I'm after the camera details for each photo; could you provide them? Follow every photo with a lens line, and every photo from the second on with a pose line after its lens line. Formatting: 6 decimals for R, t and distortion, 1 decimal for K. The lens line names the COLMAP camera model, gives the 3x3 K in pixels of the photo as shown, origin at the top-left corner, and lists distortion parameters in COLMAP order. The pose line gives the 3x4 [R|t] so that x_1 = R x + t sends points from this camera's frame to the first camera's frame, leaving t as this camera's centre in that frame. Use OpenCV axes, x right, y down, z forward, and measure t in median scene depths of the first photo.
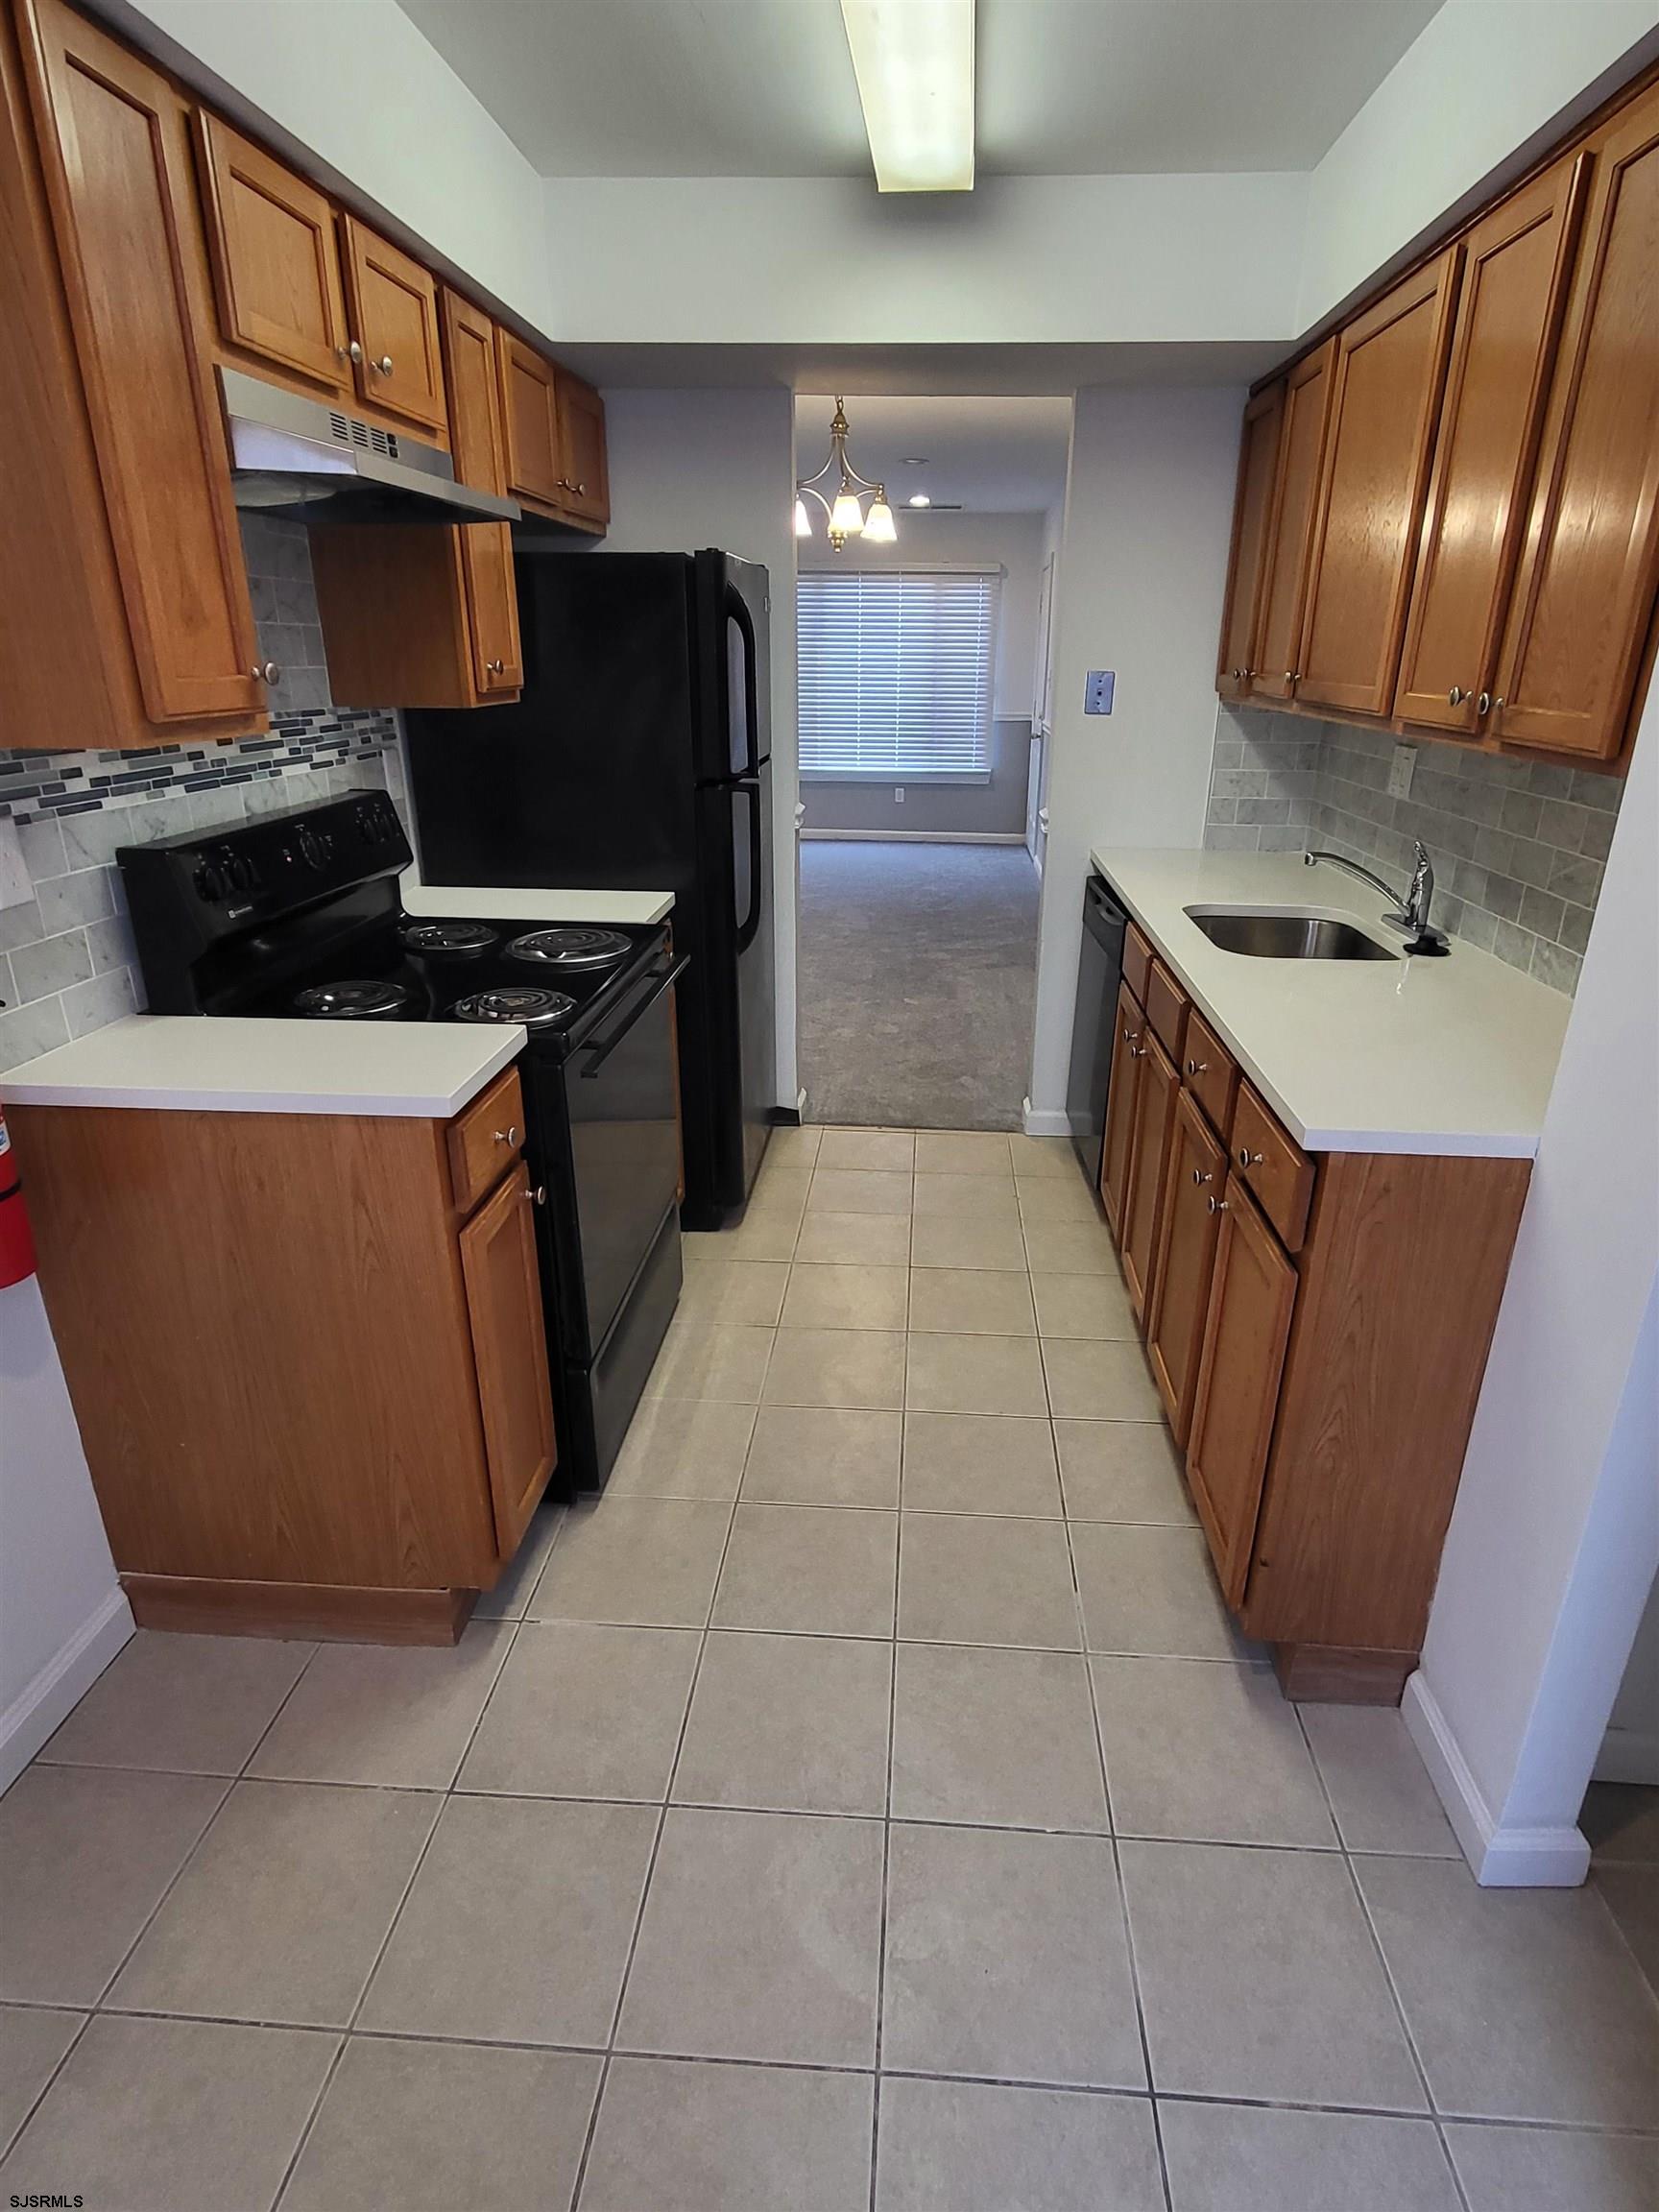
lens RADIAL K [[1193.7, 0, 837.2], [0, 1193.7, 1110.9], [0, 0, 1]] dist [0.000032, -0.001209]
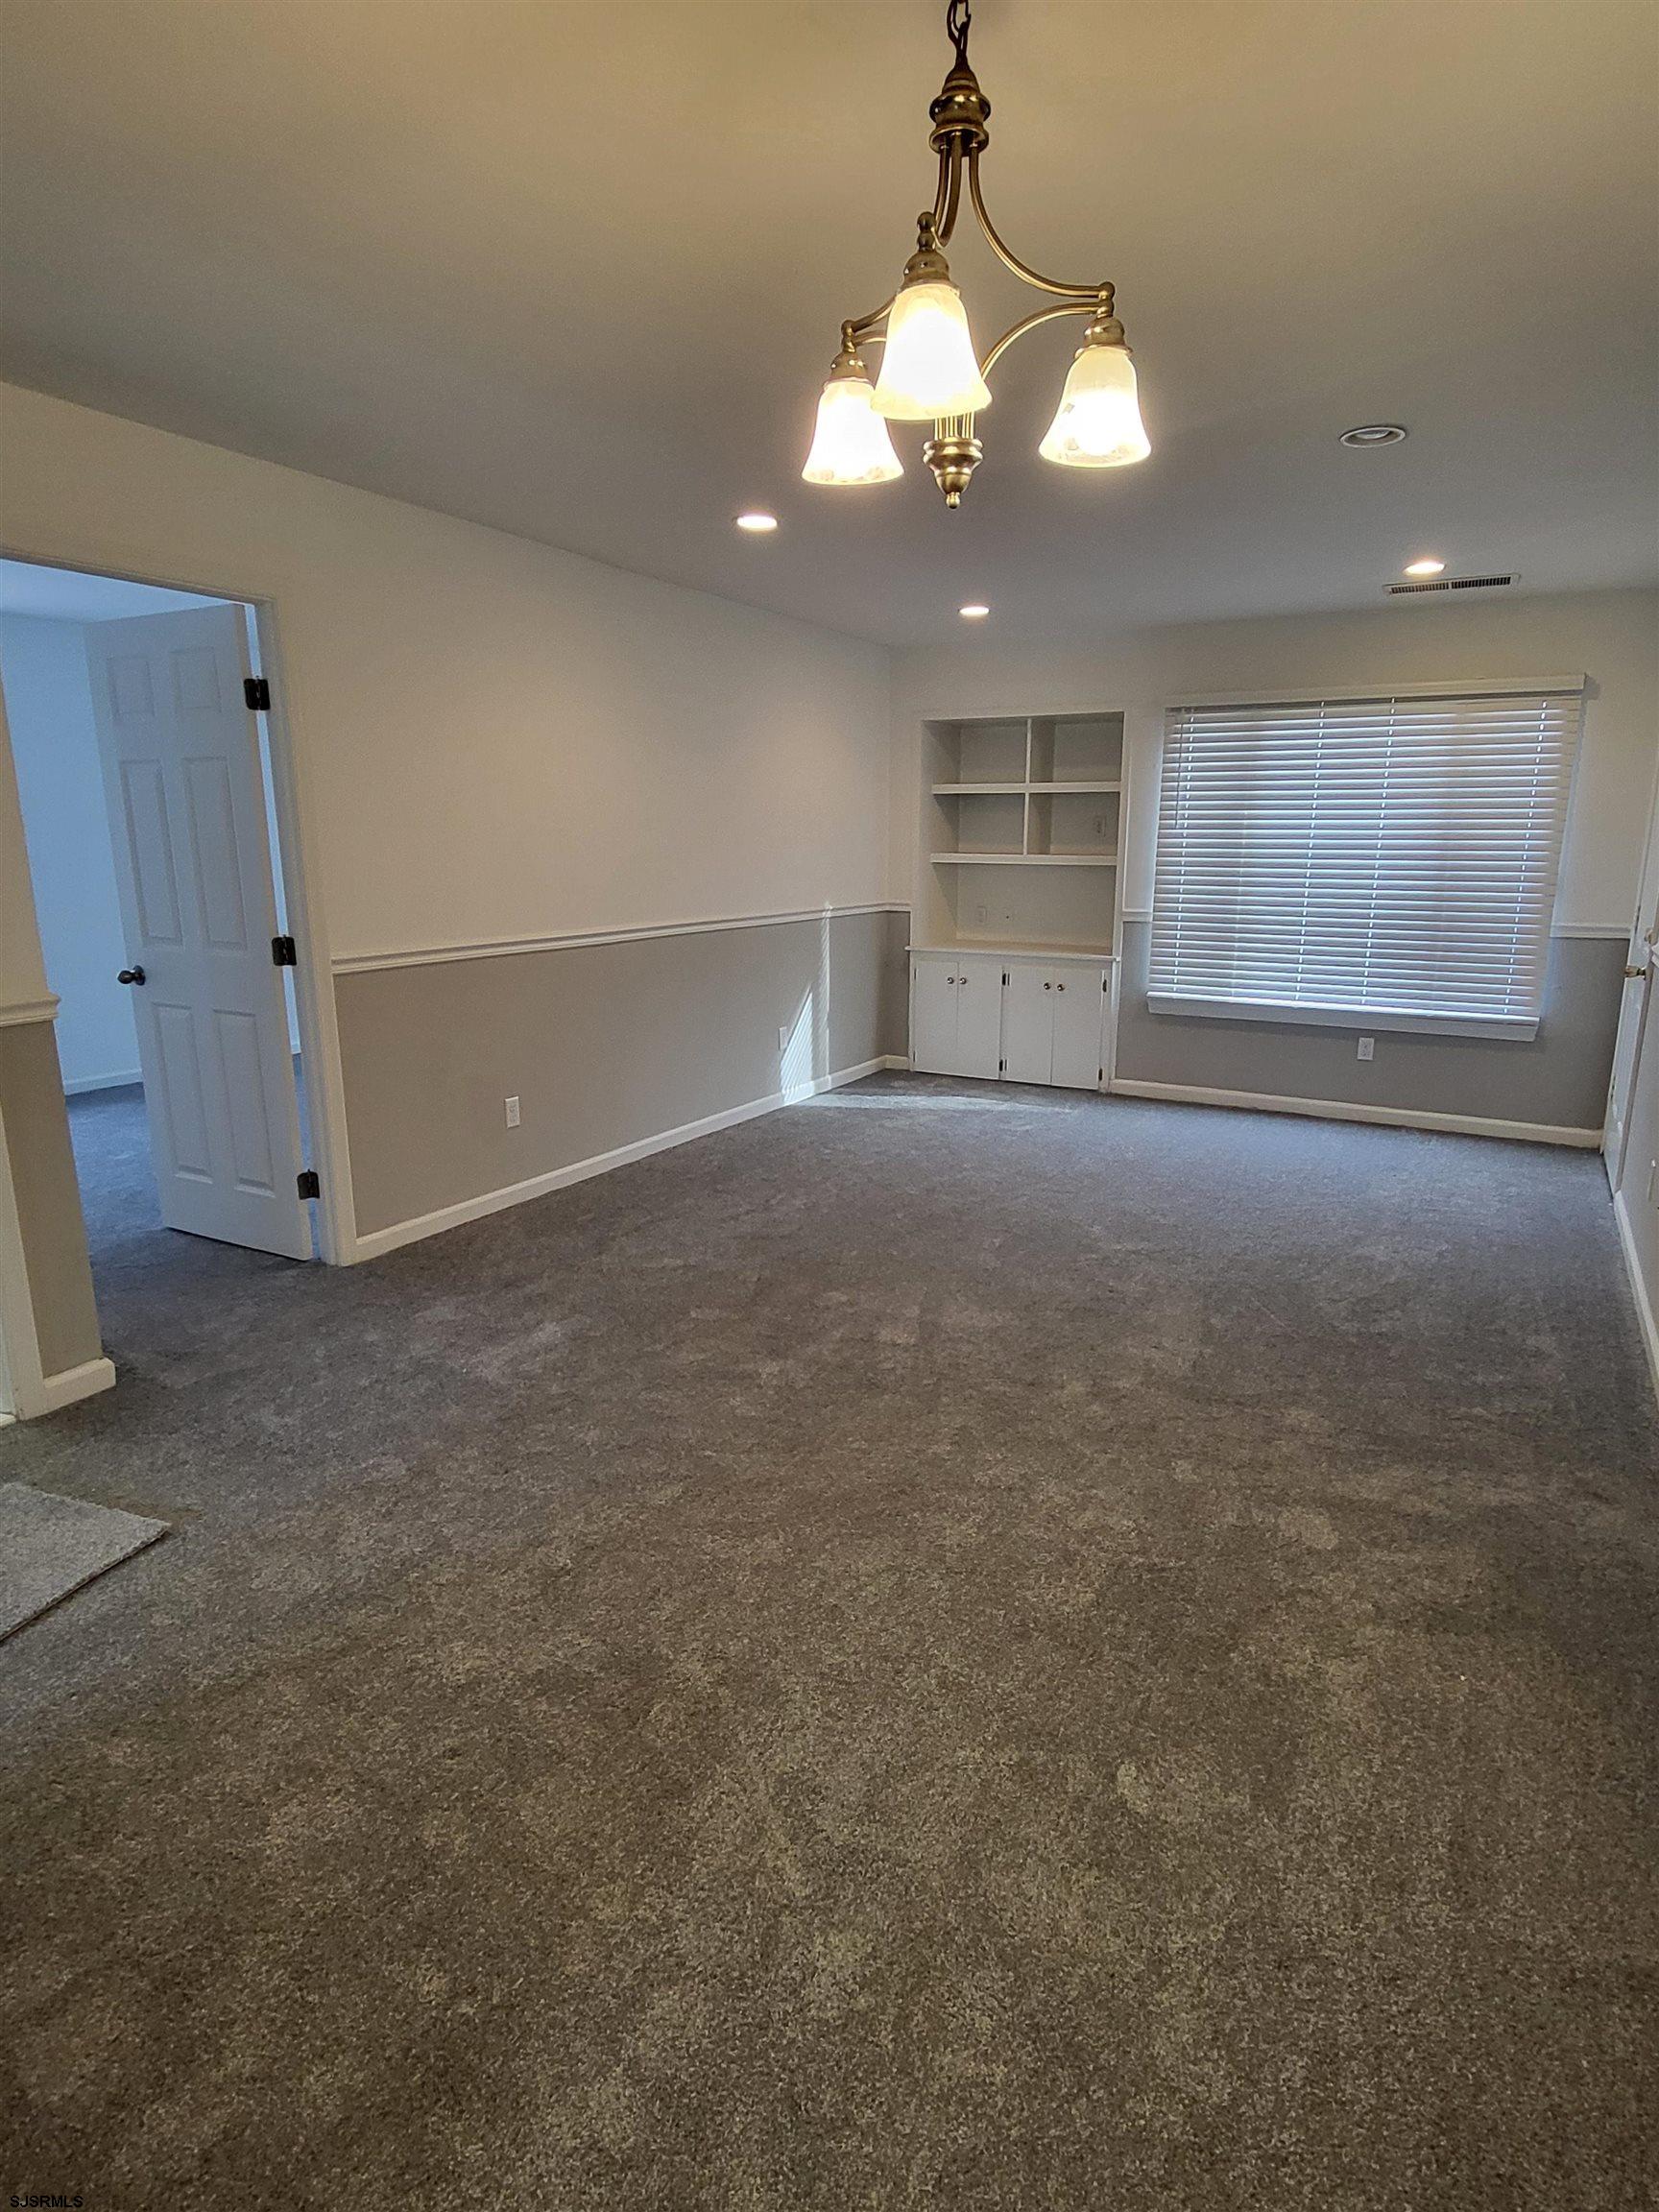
lens RADIAL K [[1193.7, 0, 828.2], [0, 1193.7, 1106.1], [0, 0, 1]] dist [0.000032, -0.001209]
pose [[0.906459, 0.091639, -0.412230, 0.058415], [-0.150170, 0.982314, -0.111841, -0.128016], [0.394691, 0.163284, 0.904189, 0.347720]]
